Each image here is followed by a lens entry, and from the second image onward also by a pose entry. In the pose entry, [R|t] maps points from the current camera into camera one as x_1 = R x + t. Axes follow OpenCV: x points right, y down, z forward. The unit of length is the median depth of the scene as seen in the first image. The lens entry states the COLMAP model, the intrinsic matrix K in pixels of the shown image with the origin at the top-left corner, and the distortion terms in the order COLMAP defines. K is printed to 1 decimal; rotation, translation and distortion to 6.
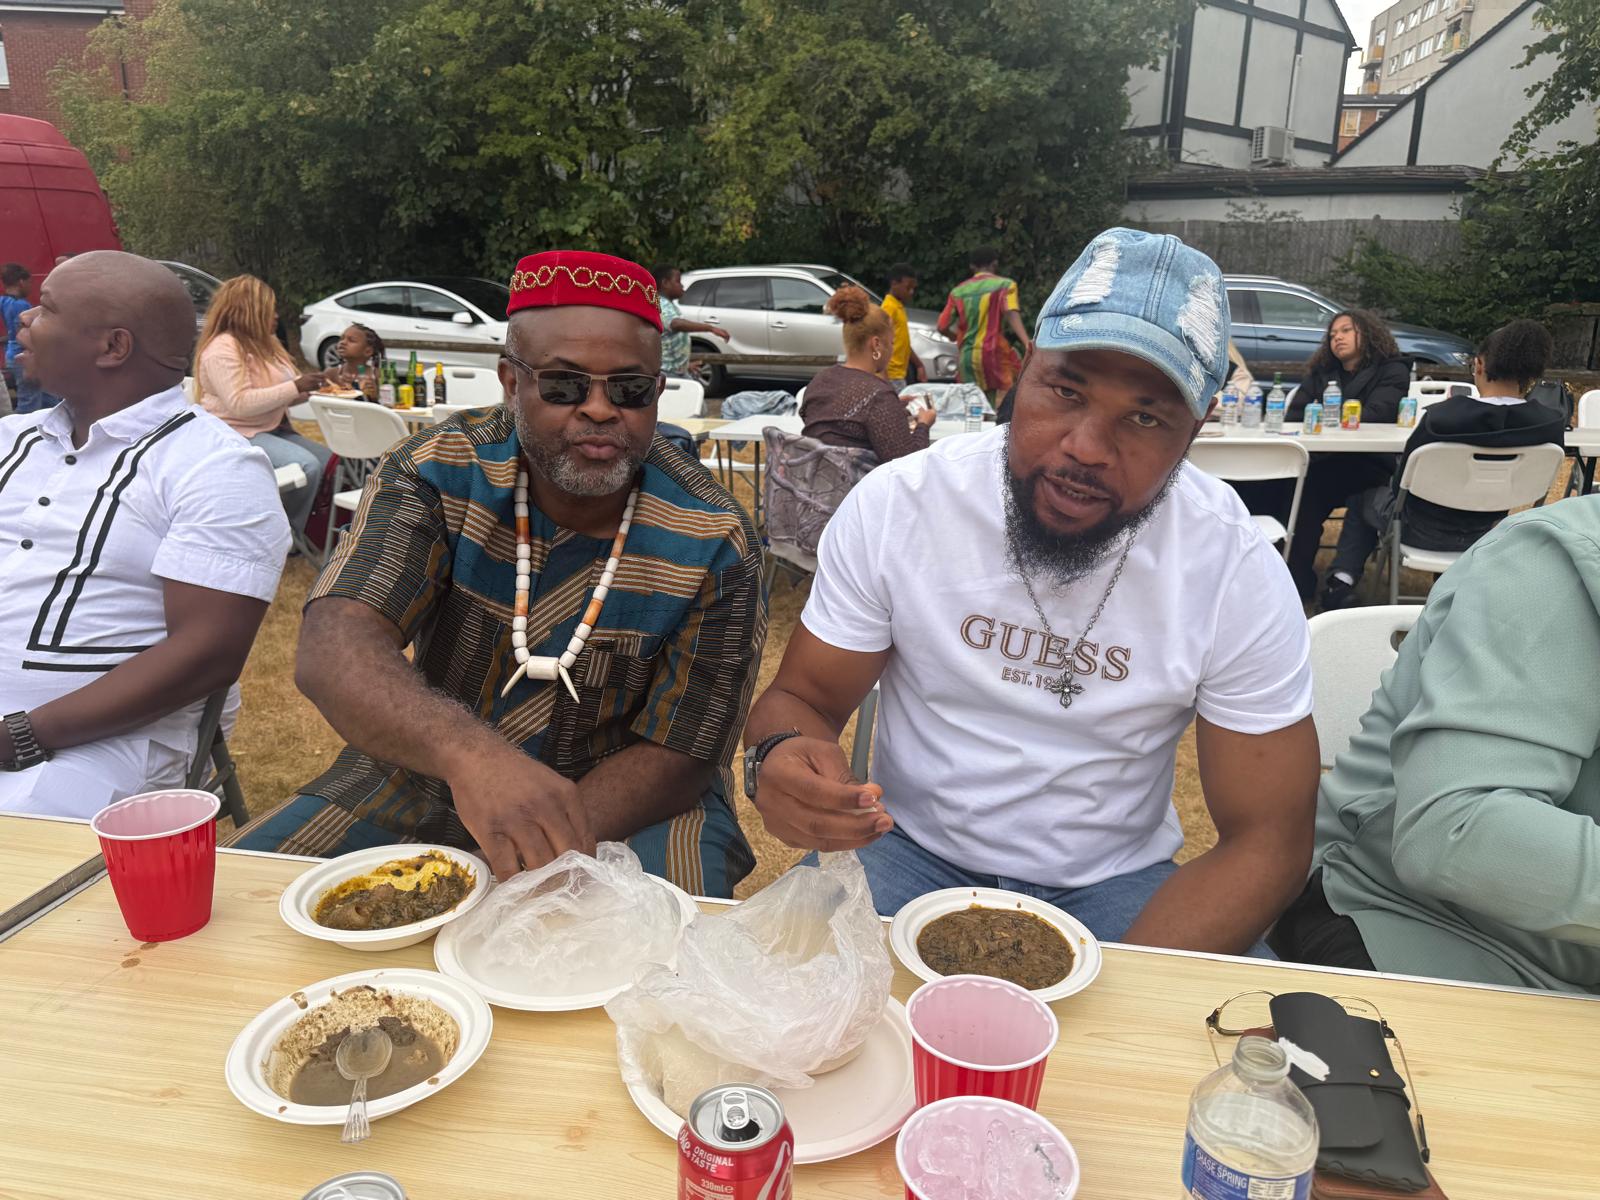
lens RADIAL K [[1208.1, 0, 800.0], [0, 1208.1, 600.0], [0, 0, 1]] dist [0.045844, -0.007841]
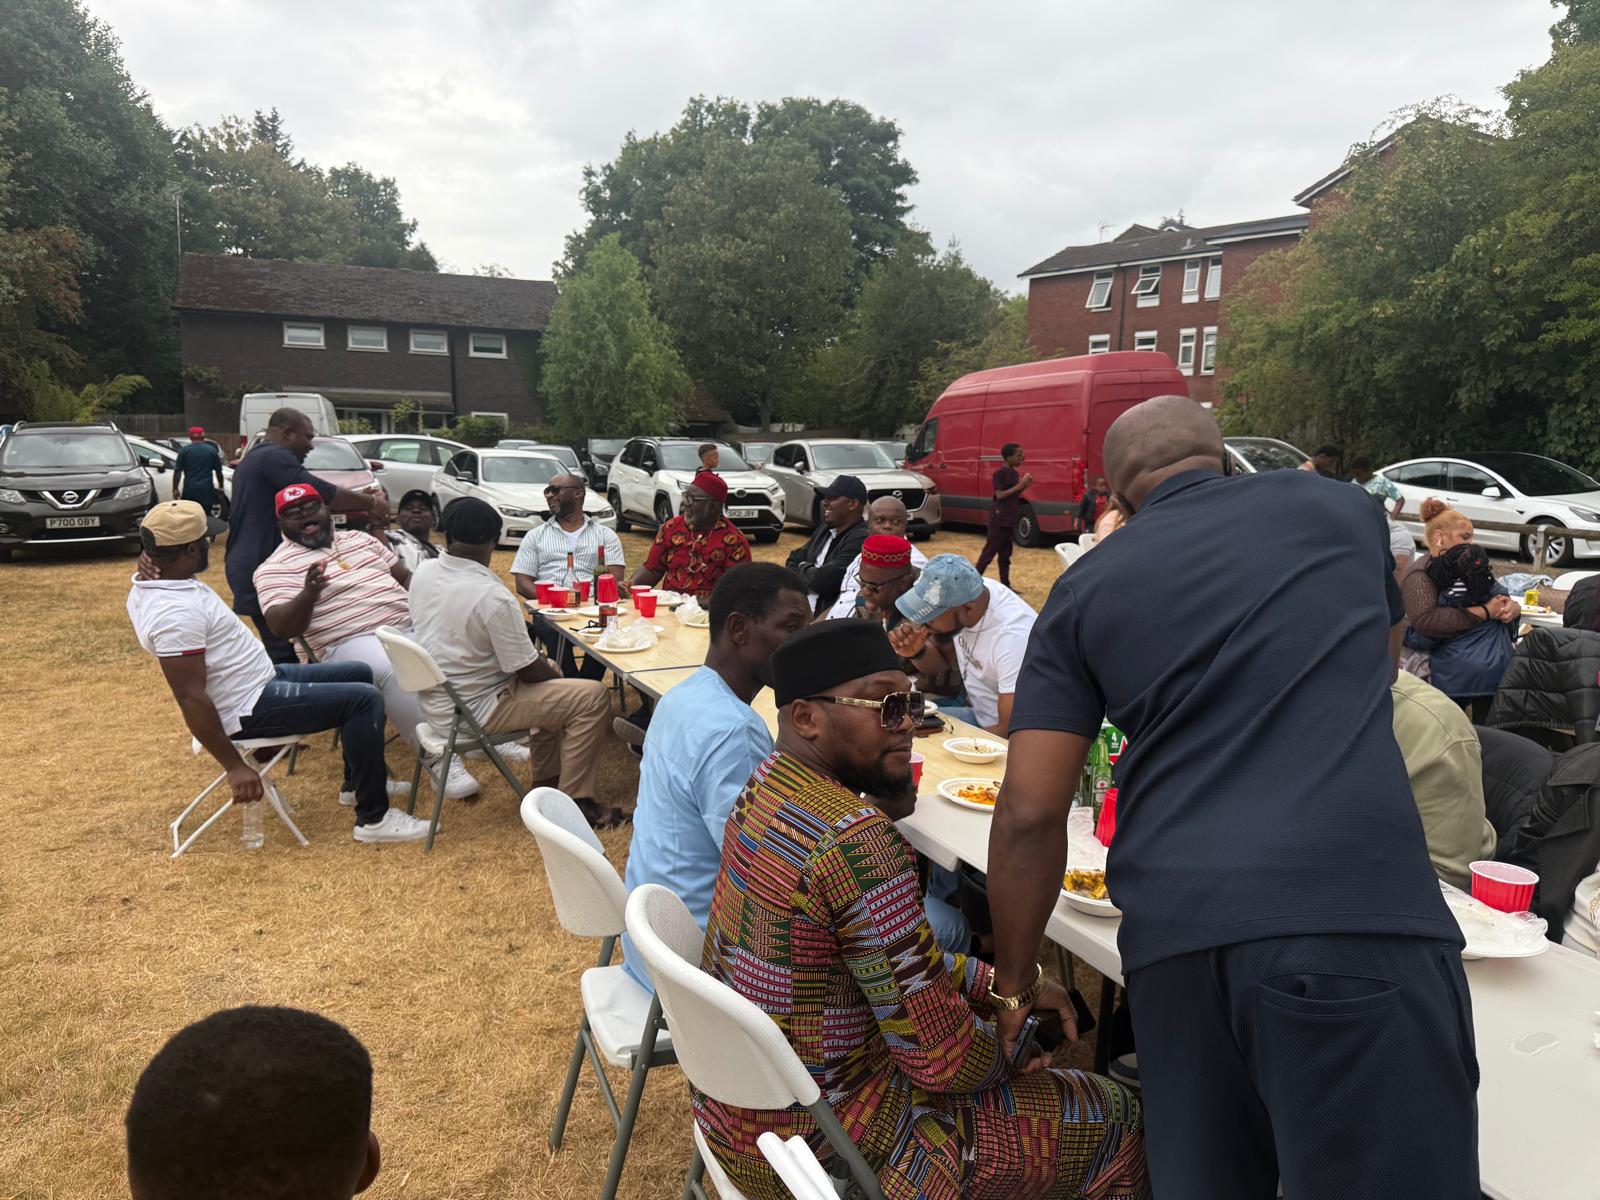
lens RADIAL K [[1208.1, 0, 800.0], [0, 1208.1, 600.0], [0, 0, 1]] dist [0.045844, -0.007841]
pose [[0.629829, 0.097535, -0.770586, 0.171193], [-0.195044, 0.980157, -0.035356, 0.013870], [0.751847, 0.172566, 0.636355, -0.108791]]
